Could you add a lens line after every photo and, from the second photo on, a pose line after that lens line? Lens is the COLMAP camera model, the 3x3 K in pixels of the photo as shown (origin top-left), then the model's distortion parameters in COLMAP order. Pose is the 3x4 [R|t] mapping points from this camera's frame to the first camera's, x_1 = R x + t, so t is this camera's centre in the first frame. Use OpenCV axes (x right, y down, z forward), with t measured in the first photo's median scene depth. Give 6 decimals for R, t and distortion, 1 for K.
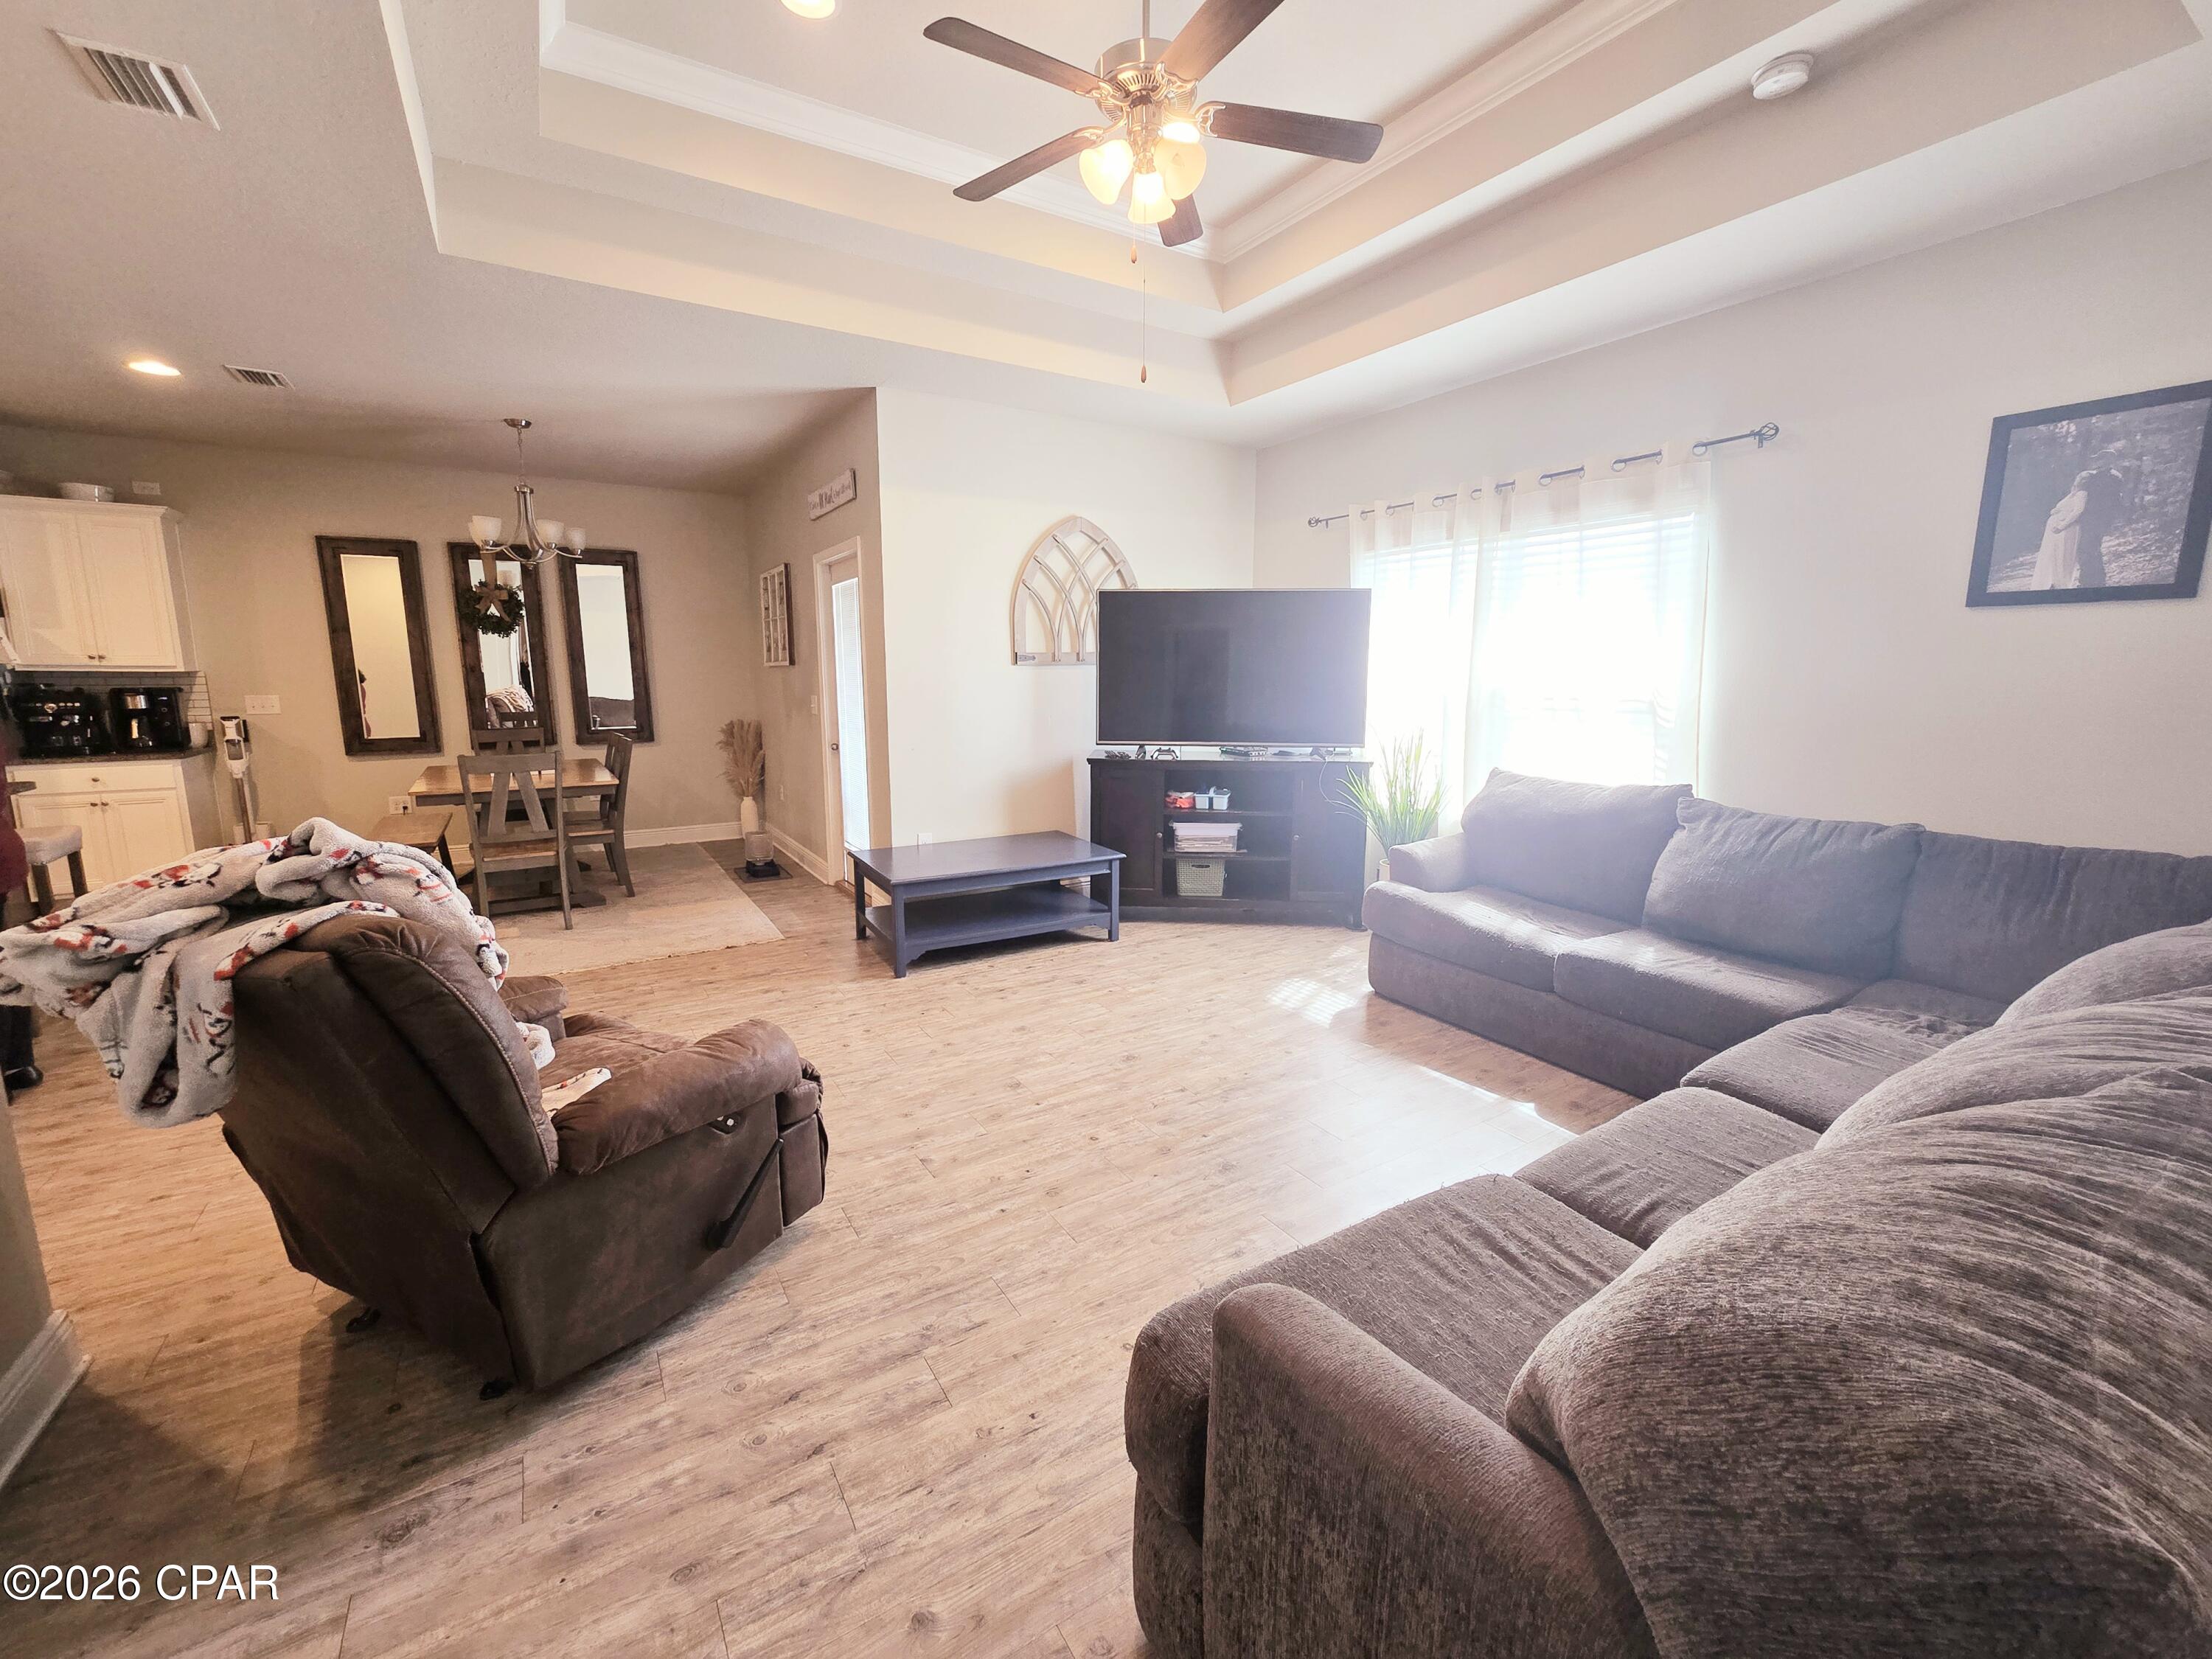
lens RADIAL K [[910.4, 0, 1113.7], [0, 910.4, 811.7], [0, 0, 1]] dist [0.000173, 0.000335]
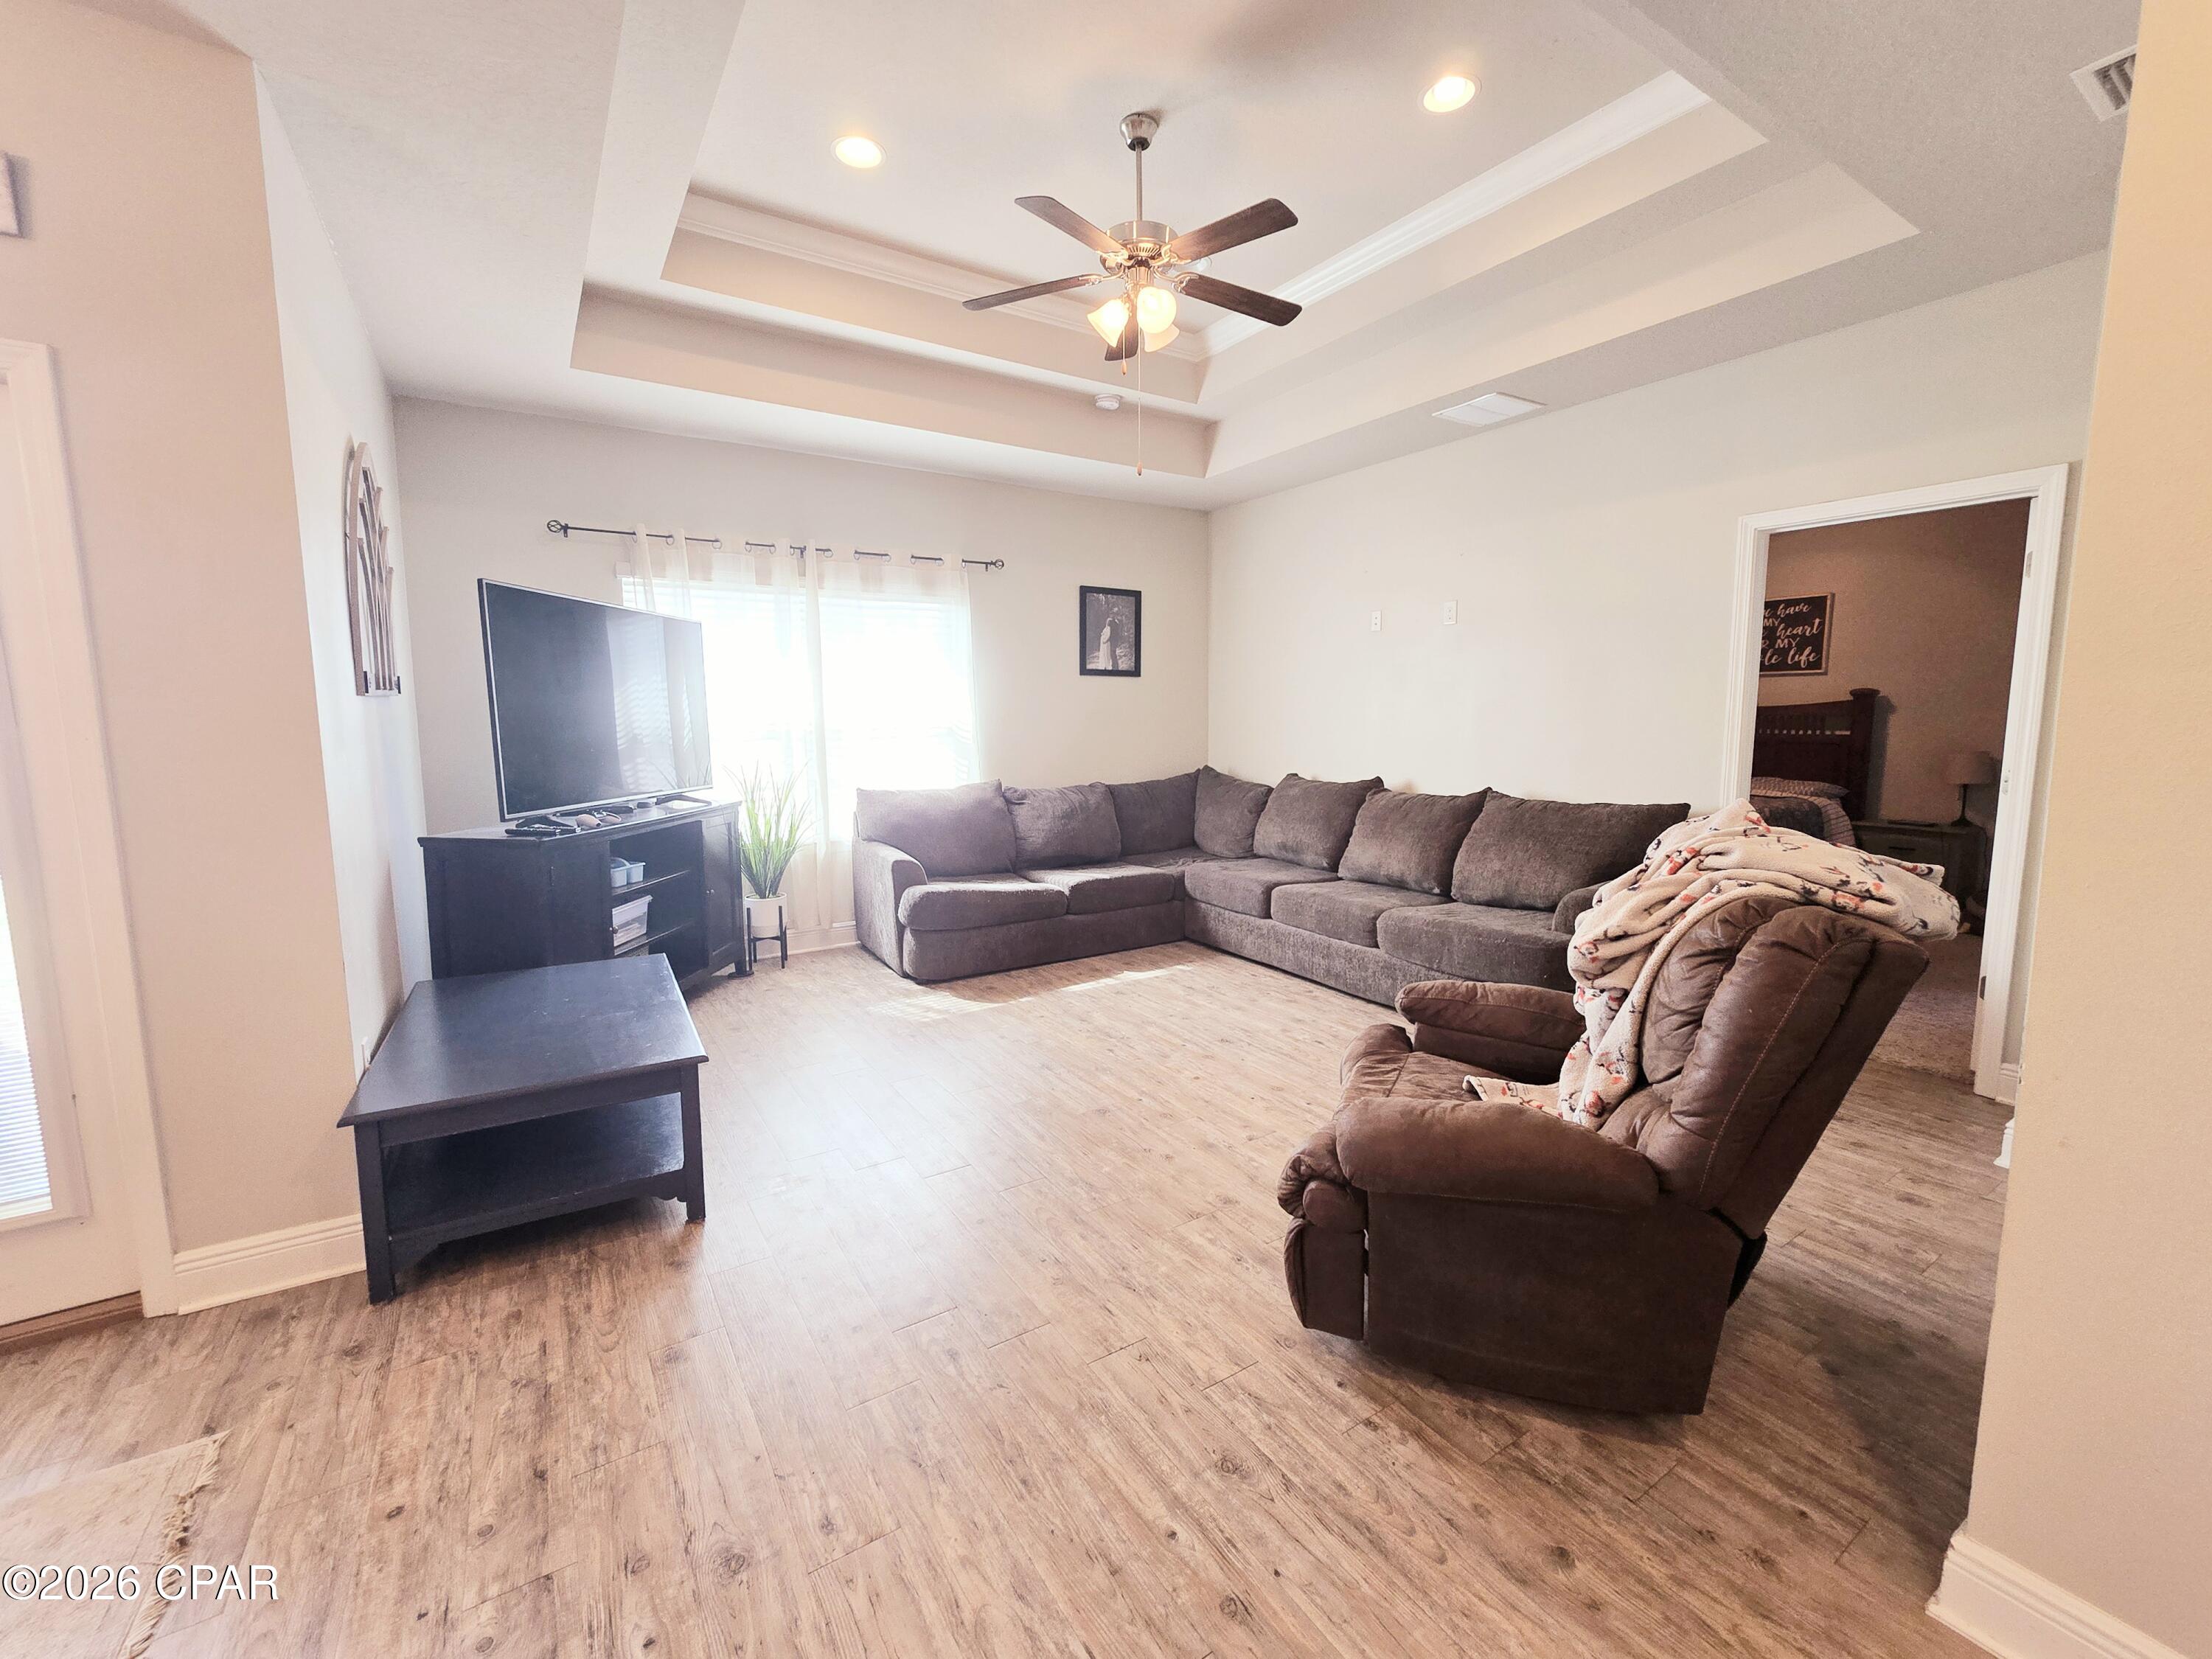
lens RADIAL K [[907.4, 0, 1109.9], [0, 907.4, 822.5], [0, 0, 1]] dist [-0.001829, 0.000060]
pose [[-0.013275, -0.120100, 0.992673, -0.648284], [0.162048, 0.979378, 0.120658, -0.079815], [-0.986694, 0.162462, 0.006461, 0.568114]]
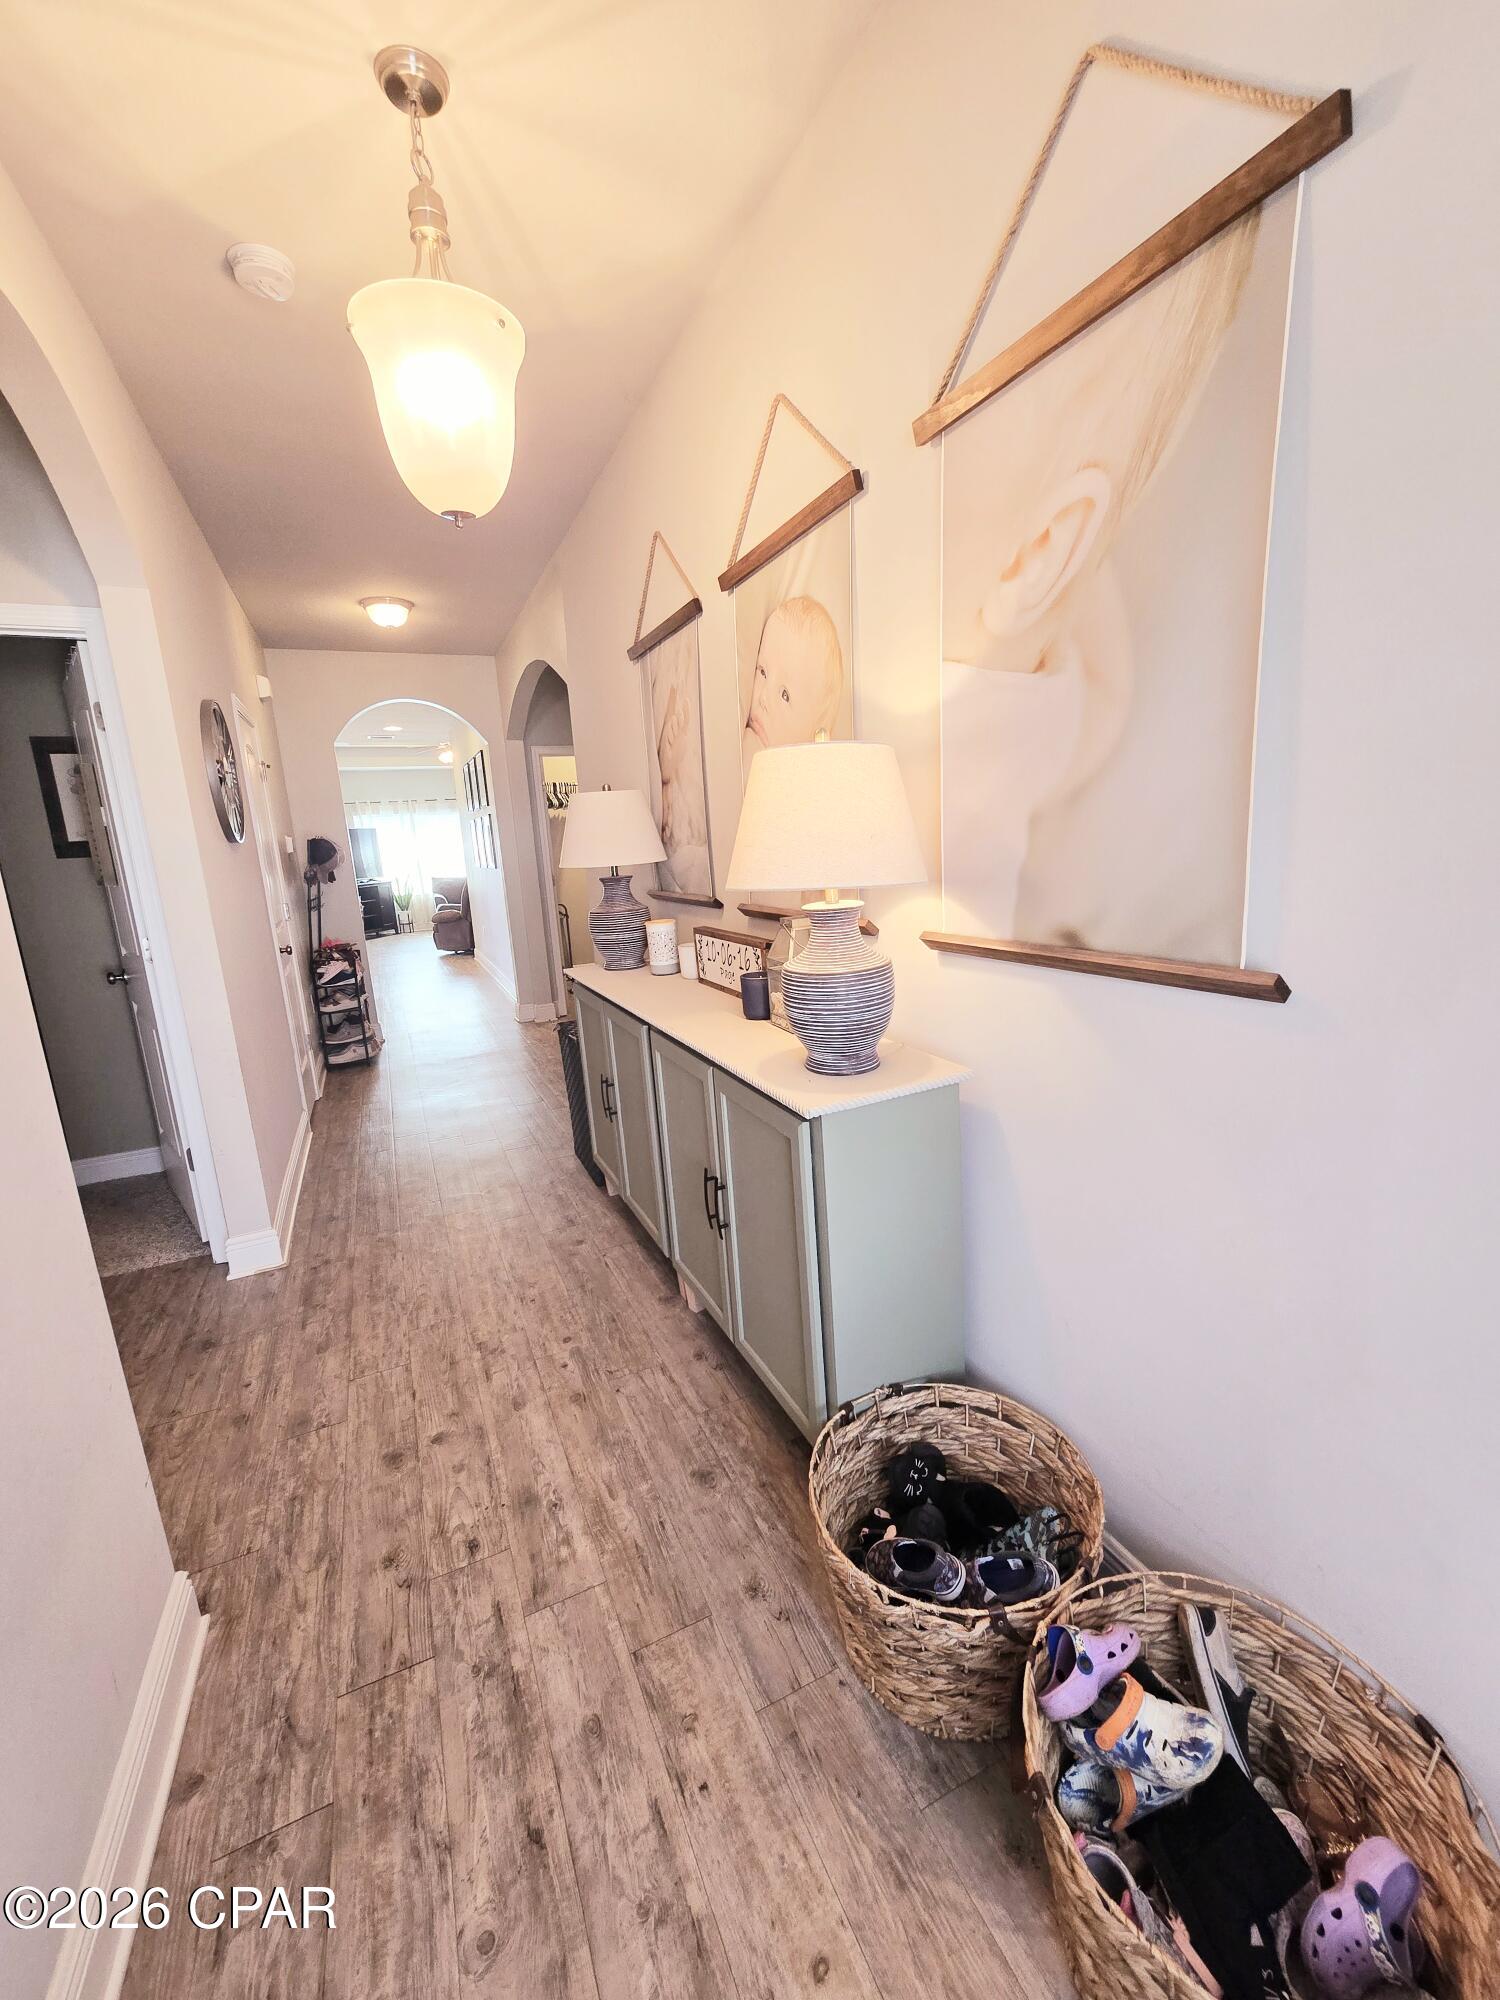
lens RADIAL K [[811.7, 0, 750.0], [0, 811.7, 1000.0], [0, 0, 1]] dist [-0.003688, 0.000116]
pose [[0.177238, -0.209473, 0.961617, -2.240188], [0.210670, 0.962514, 0.170839, 0.124019], [-0.961356, 0.172304, 0.214724, -0.747092]]
